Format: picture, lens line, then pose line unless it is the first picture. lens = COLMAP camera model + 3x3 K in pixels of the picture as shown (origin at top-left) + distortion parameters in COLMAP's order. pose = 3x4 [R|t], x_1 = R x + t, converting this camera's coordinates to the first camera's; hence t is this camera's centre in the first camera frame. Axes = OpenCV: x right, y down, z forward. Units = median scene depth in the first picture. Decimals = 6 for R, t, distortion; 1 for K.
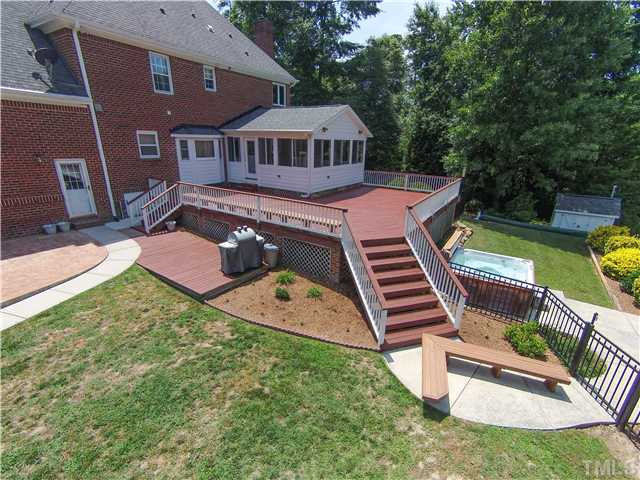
lens RADIAL K [[282.0, 0, 321.4], [0, 282.0, 242.4], [0, 0, 1]] dist [-0.045851, 0.000197]
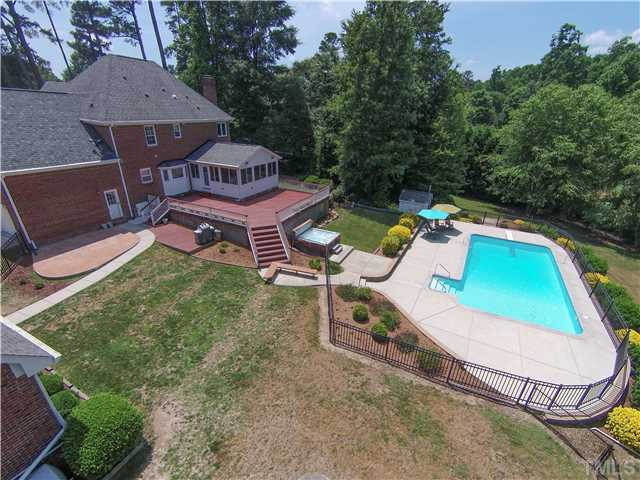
lens RADIAL K [[282.0, 0, 321.4], [0, 282.0, 242.4], [0, 0, 1]] dist [-0.045851, 0.000197]
pose [[0.991653, -0.039006, 0.122893, 0.304121], [0.026091, 0.994129, 0.105006, -0.090271], [-0.126268, -0.100924, 0.986849, -1.100204]]
